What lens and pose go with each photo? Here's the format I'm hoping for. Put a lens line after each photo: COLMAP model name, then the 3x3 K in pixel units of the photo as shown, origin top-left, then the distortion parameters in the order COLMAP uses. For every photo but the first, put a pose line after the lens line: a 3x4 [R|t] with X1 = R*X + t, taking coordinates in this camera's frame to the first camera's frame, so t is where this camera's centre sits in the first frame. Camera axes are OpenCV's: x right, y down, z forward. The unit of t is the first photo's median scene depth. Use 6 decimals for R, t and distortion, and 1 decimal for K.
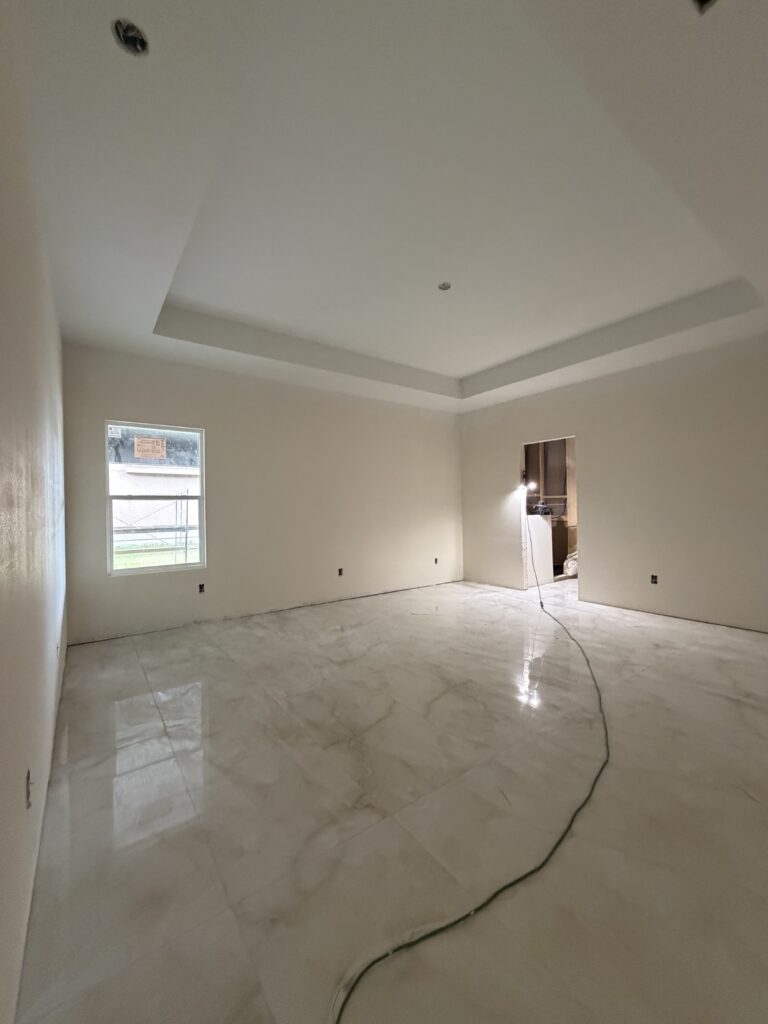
lens RADIAL K [[411.4, 0, 384.6], [0, 411.4, 508.6], [0, 0, 1]] dist [-0.000291, 0.000102]
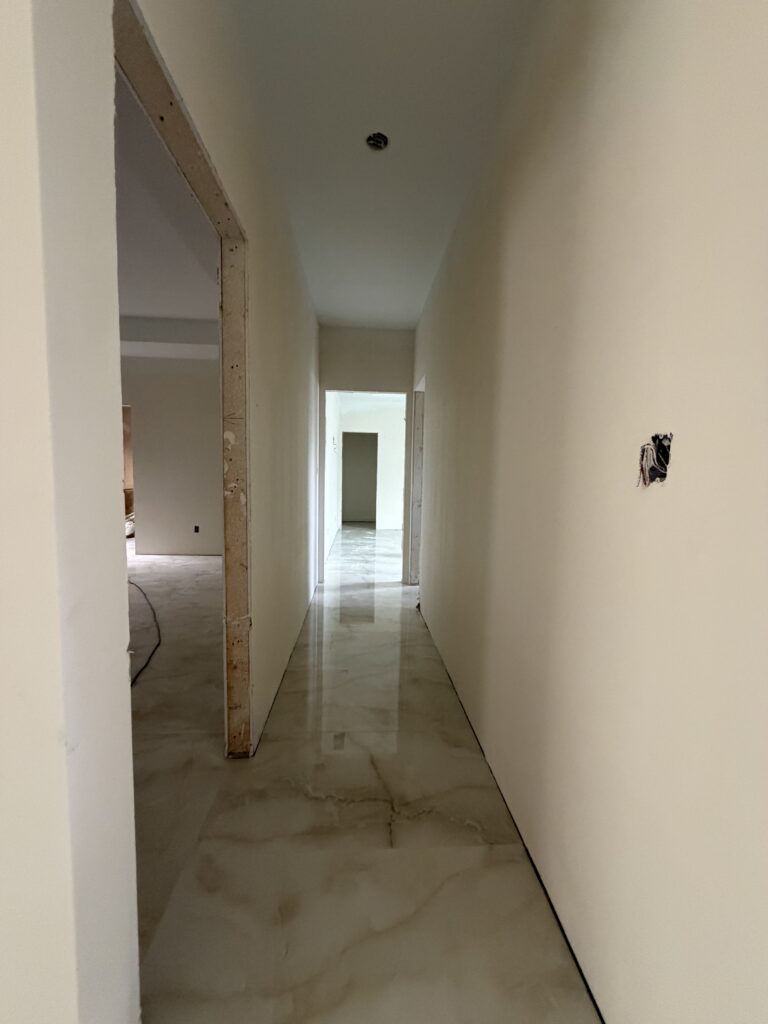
lens RADIAL K [[411.4, 0, 387.8], [0, 411.4, 507.3], [0, 0, 1]] dist [-0.000291, 0.000102]
pose [[0.544967, -0.045132, 0.837242, -0.147923], [-0.027416, 0.997057, 0.071592, -0.012341], [-0.838009, -0.061969, 0.542126, -0.298579]]
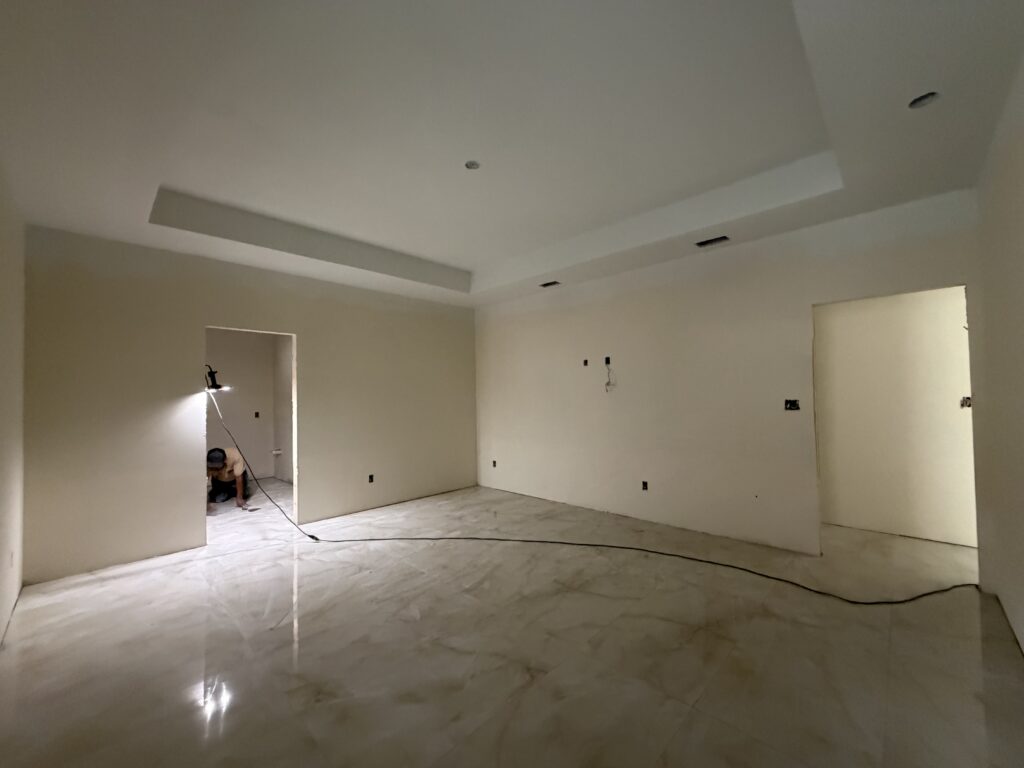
lens RADIAL K [[411.4, 0, 504.1], [0, 411.4, 386.3], [0, 0, 1]] dist [-0.000291, 0.000102]
pose [[-0.175807, 0.046517, 0.983325, -0.739427], [0.013556, 0.998903, -0.044830, -0.035640], [-0.984331, 0.005449, -0.176245, 1.156572]]
